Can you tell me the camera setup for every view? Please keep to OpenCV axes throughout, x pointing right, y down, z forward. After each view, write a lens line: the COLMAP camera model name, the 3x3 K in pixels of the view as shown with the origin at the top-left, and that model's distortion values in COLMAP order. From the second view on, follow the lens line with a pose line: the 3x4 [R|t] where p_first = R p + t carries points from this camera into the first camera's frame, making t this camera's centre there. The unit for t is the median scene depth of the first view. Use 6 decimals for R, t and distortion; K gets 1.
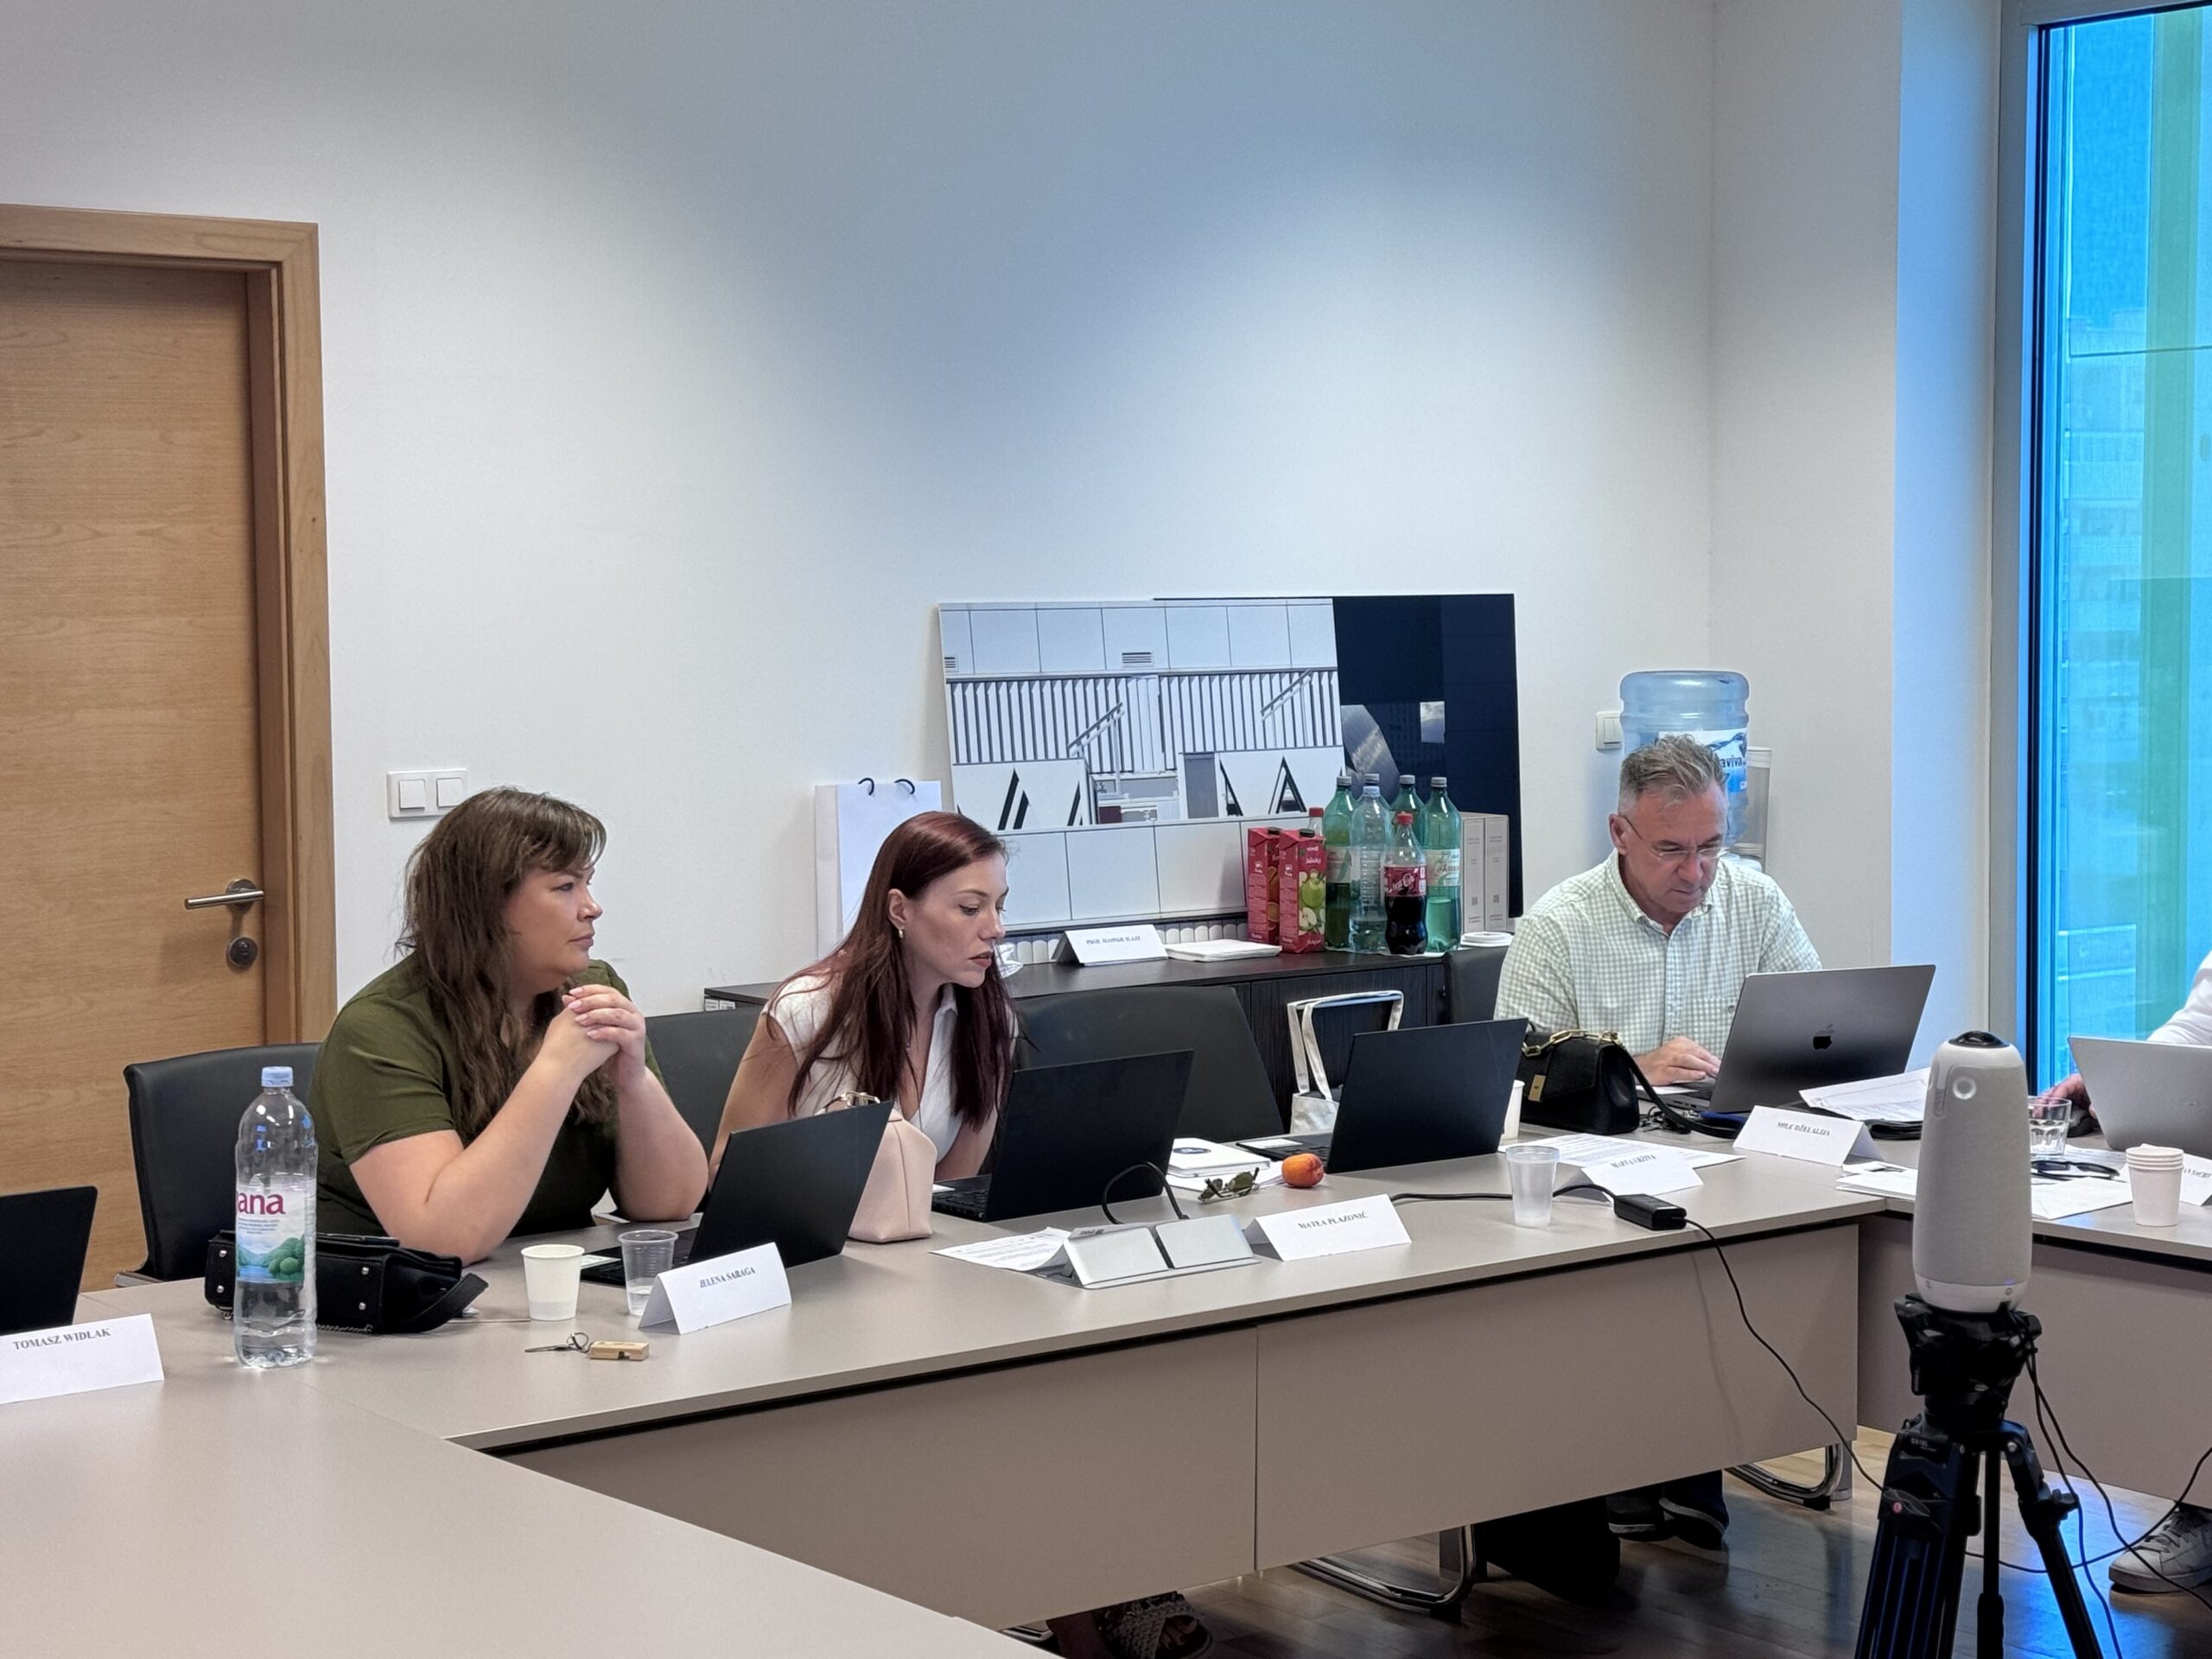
lens RADIAL K [[3741.3, 0, 1104.0], [0, 3741.3, 833.9], [0, 0, 1]] dist [0.153875, 0.000000]
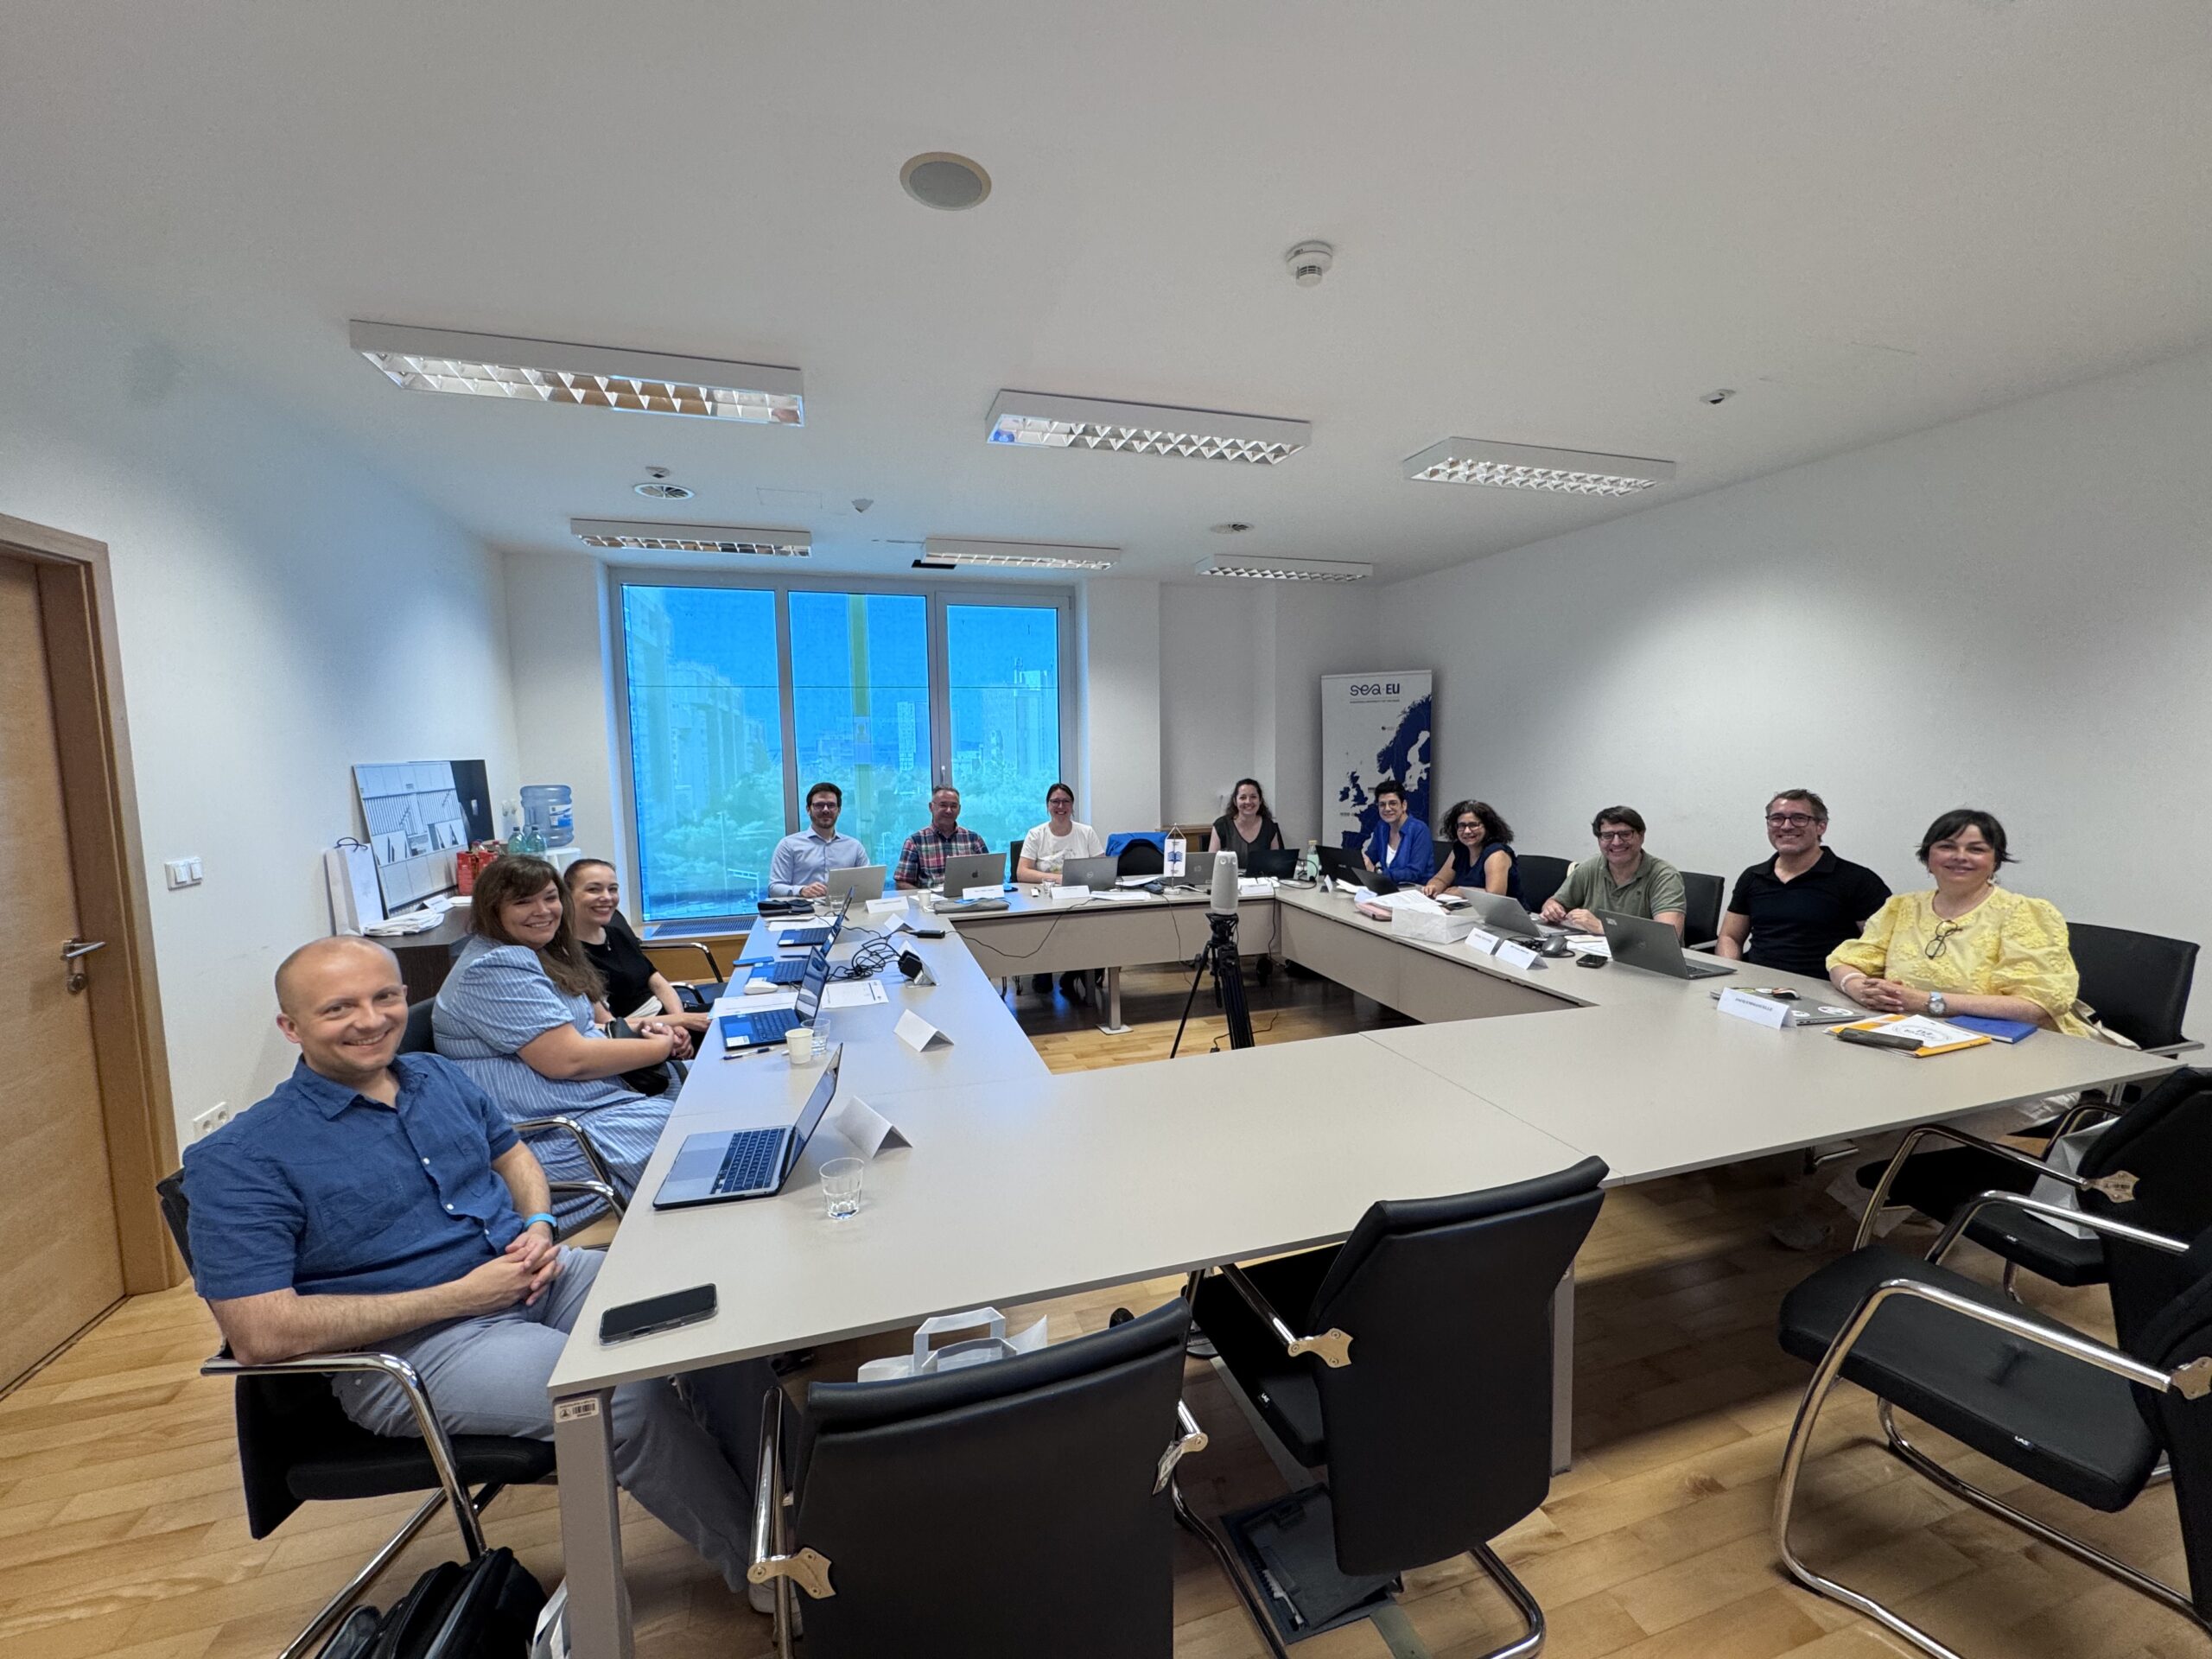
lens RADIAL K [[886.5, 0, 1111.9], [0, 886.5, 830.2], [0, 0, 1]] dist [-0.005441, -0.000037]
pose [[0.343180, -0.086968, 0.935235, -0.425043], [0.076546, 0.994982, 0.064435, -0.024568], [-0.936145, 0.049476, 0.348115, 0.443363]]
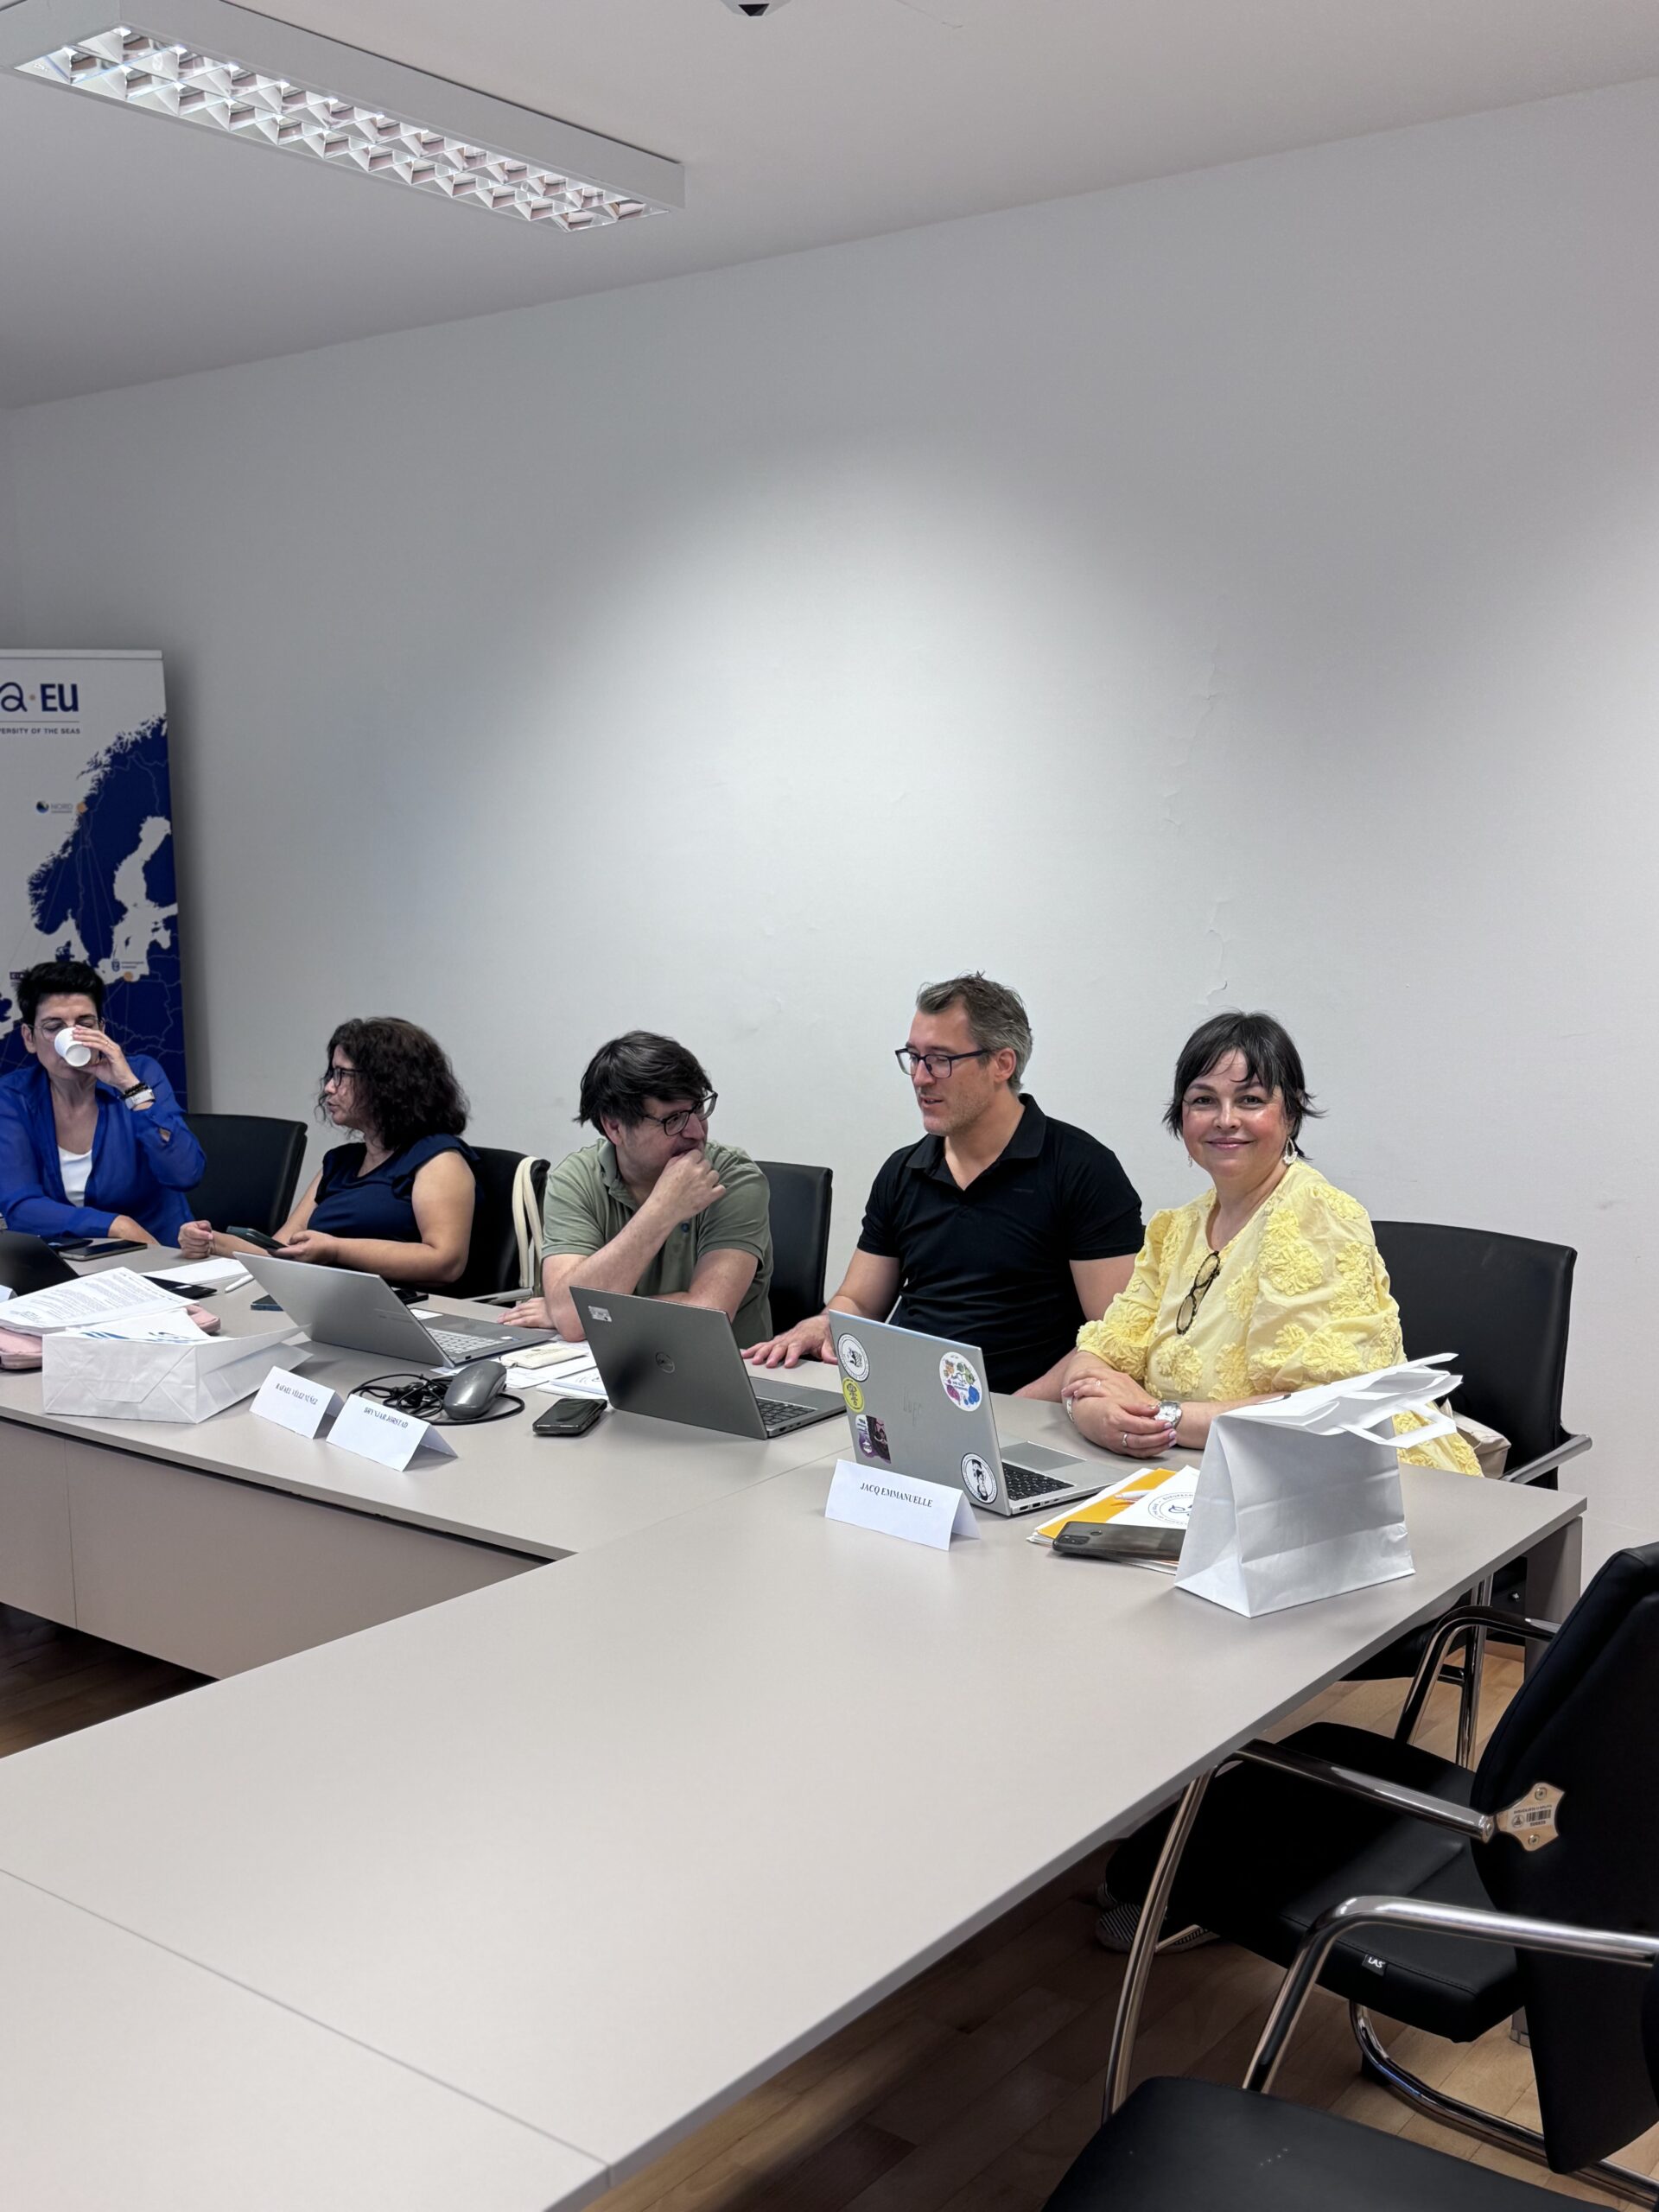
lens RADIAL K [[2227.7, 0, 846.4], [0, 2227.7, 1154.1], [0, 0, 1]] dist [0.073514, 0.000000]
pose [[-0.255019, -0.128682, 0.958335, -0.350575], [0.073575, 0.985649, 0.151928, -0.027237], [-0.964133, 0.109254, -0.241891, 0.418063]]
